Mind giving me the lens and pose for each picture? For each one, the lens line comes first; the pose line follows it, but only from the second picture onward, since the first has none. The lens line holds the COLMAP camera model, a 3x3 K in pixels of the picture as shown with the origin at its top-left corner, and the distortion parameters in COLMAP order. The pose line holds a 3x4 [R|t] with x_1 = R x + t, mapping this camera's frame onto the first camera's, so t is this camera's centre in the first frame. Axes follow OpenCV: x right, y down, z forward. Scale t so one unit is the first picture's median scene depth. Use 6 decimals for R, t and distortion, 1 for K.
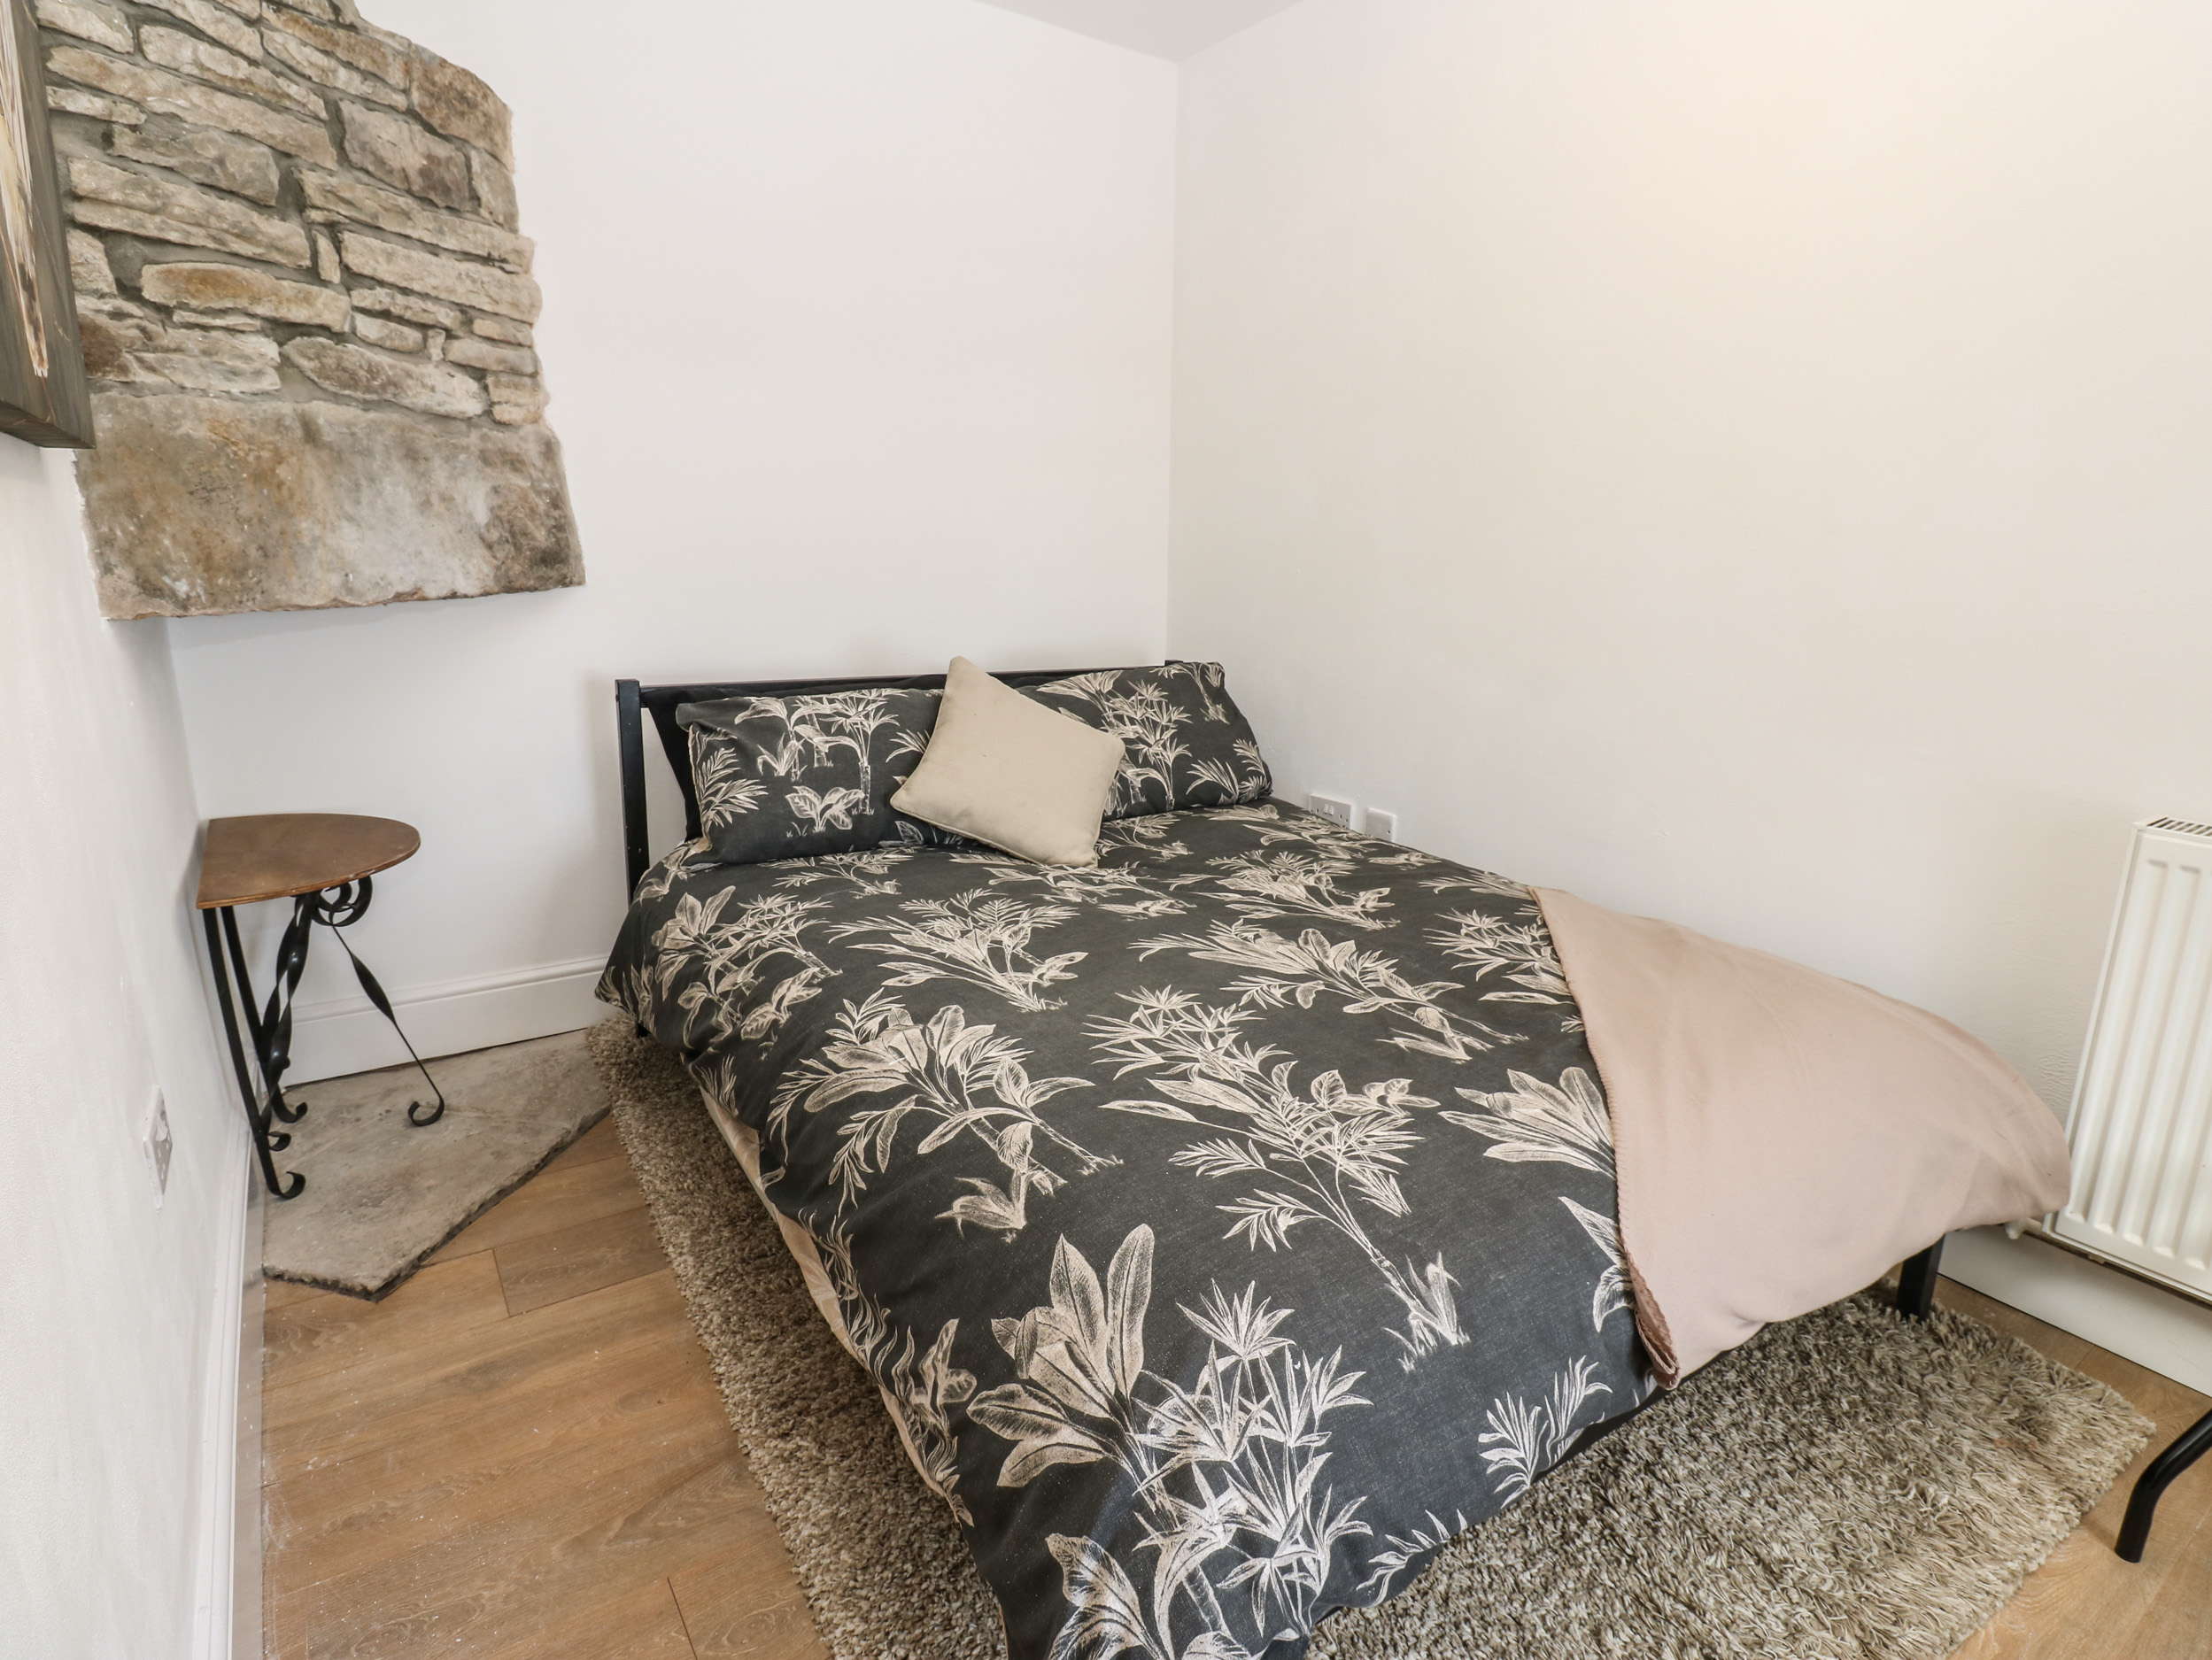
lens RADIAL K [[1179.2, 0, 1109.7], [0, 1179.2, 812.7], [0, 0, 1]] dist [0.003563, -0.015024]
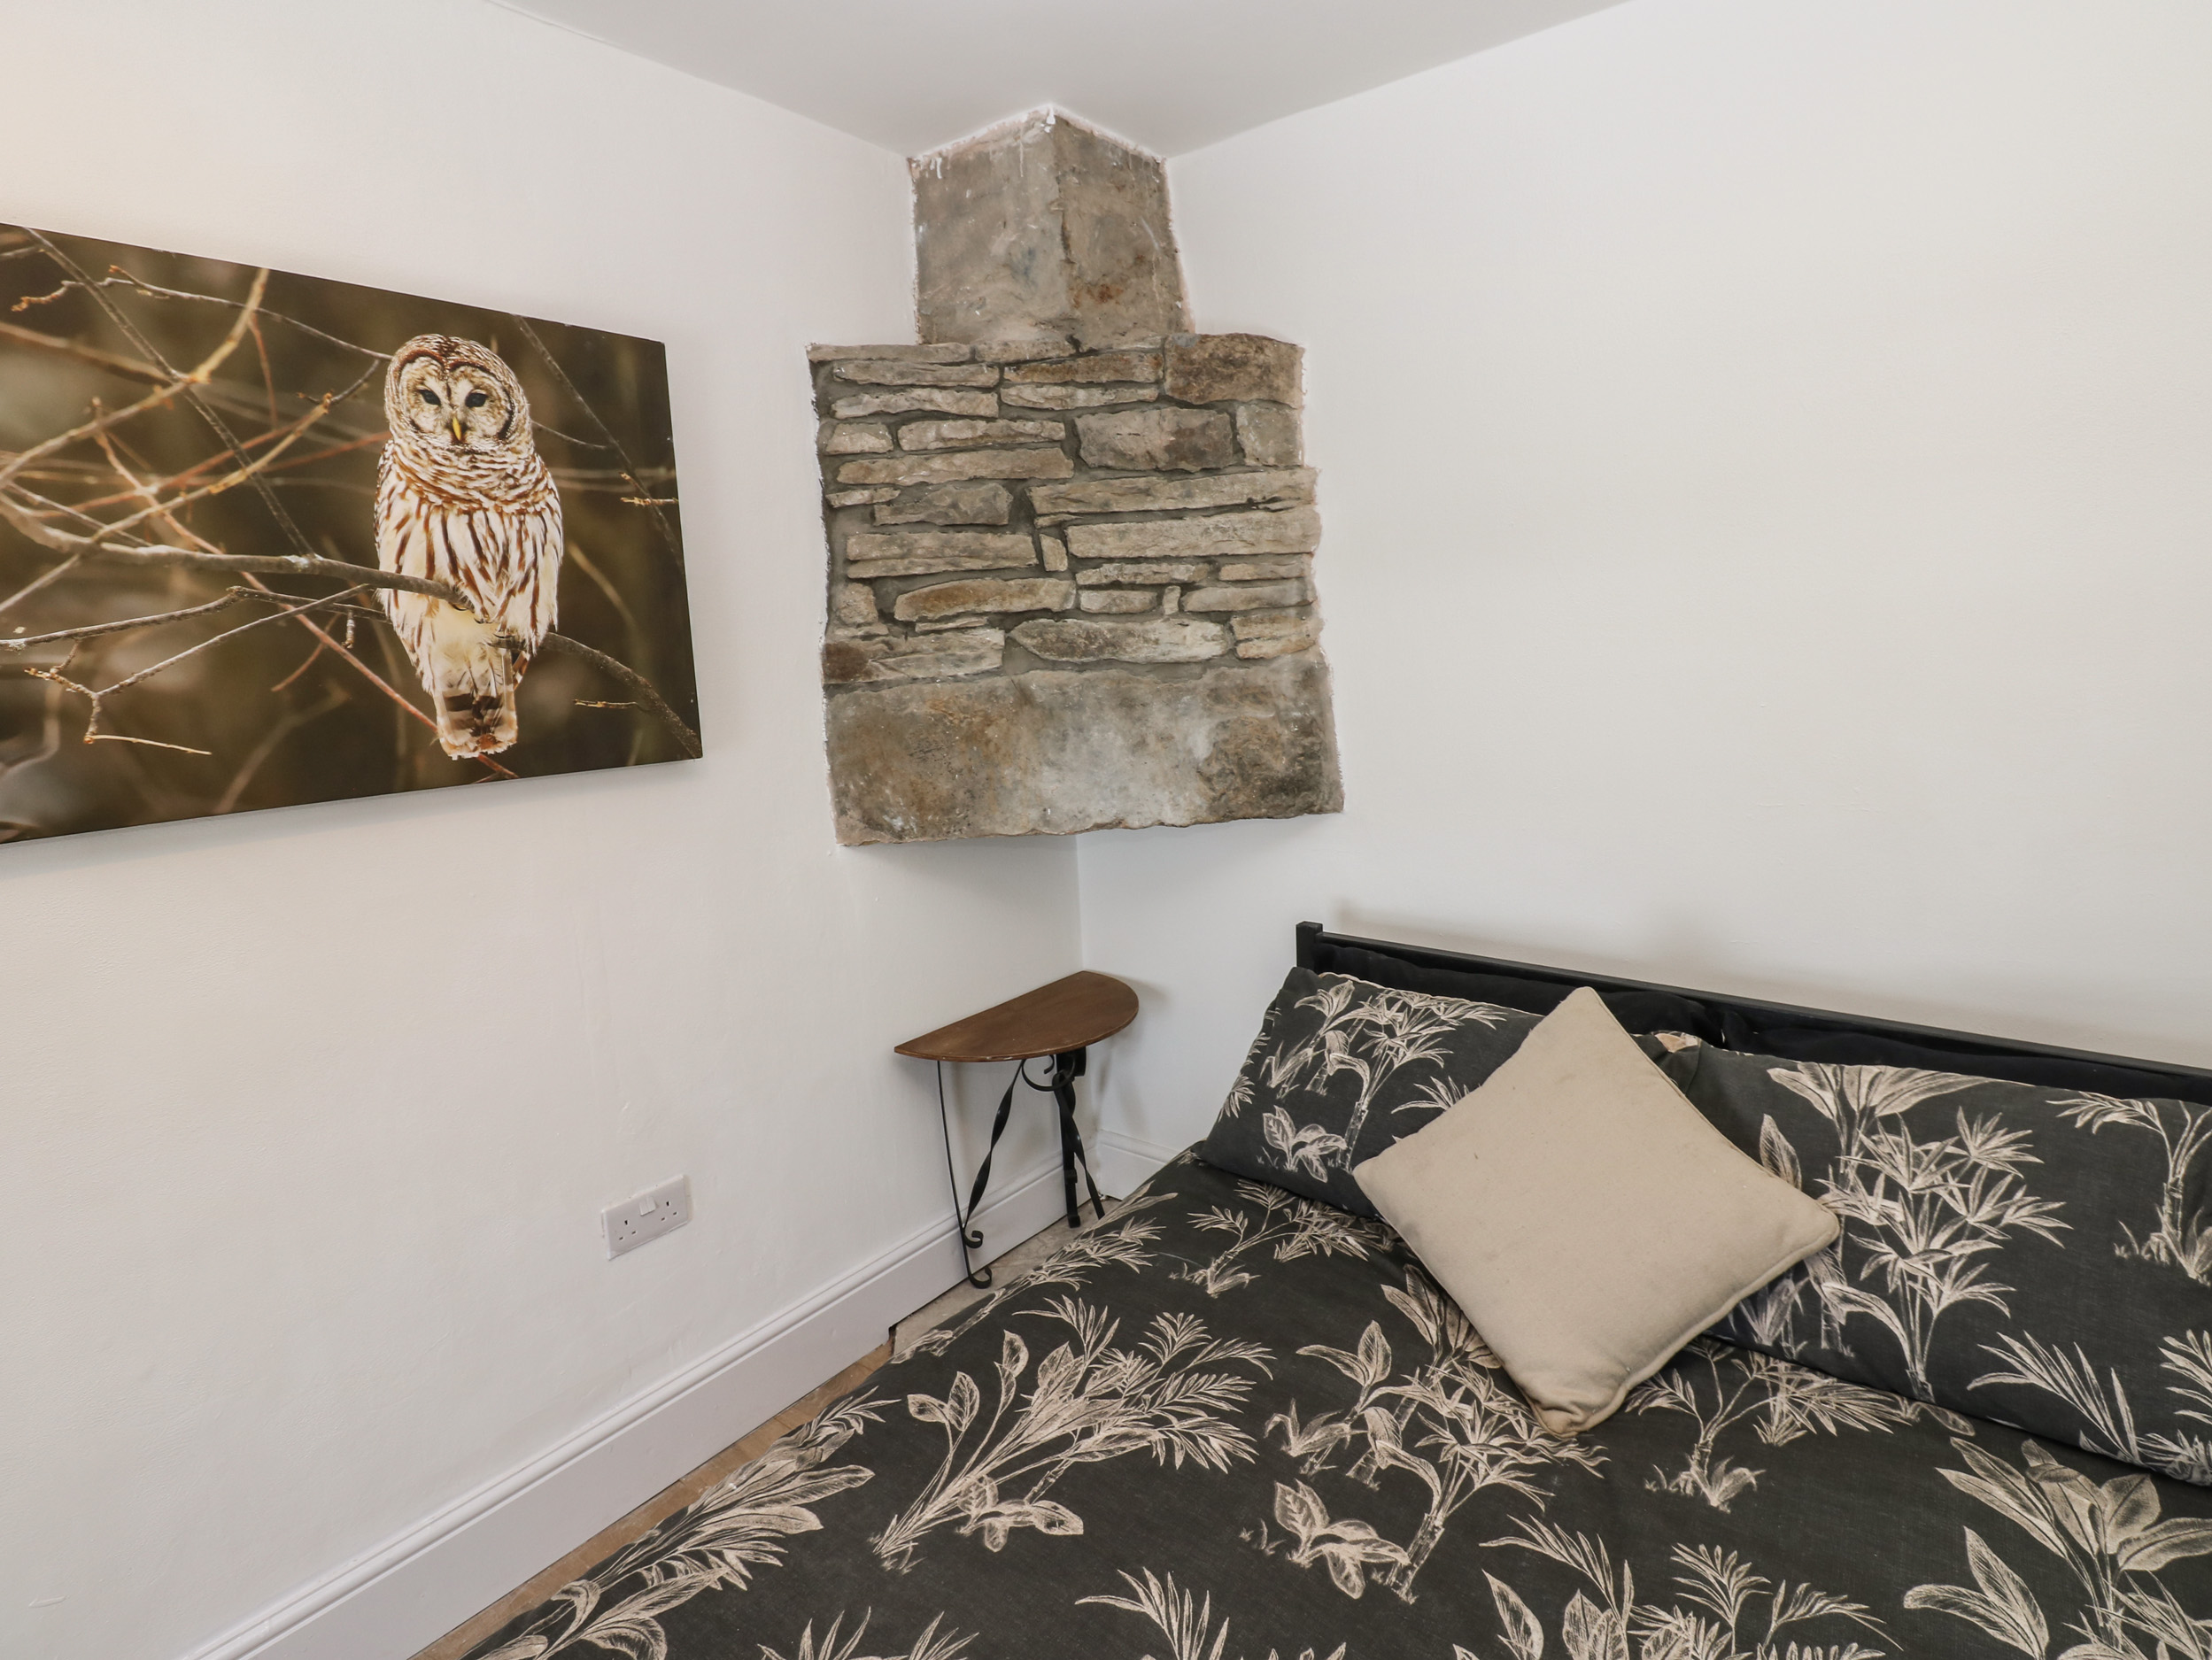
lens RADIAL K [[1179.2, 0, 1109.7], [0, 1179.2, 812.7], [0, 0, 1]] dist [0.003563, -0.015024]
pose [[0.310276, 0.113050, -0.943901, 0.500267], [-0.169737, 0.983537, 0.062002, -0.284055], [0.935371, 0.140977, 0.324356, 0.672998]]
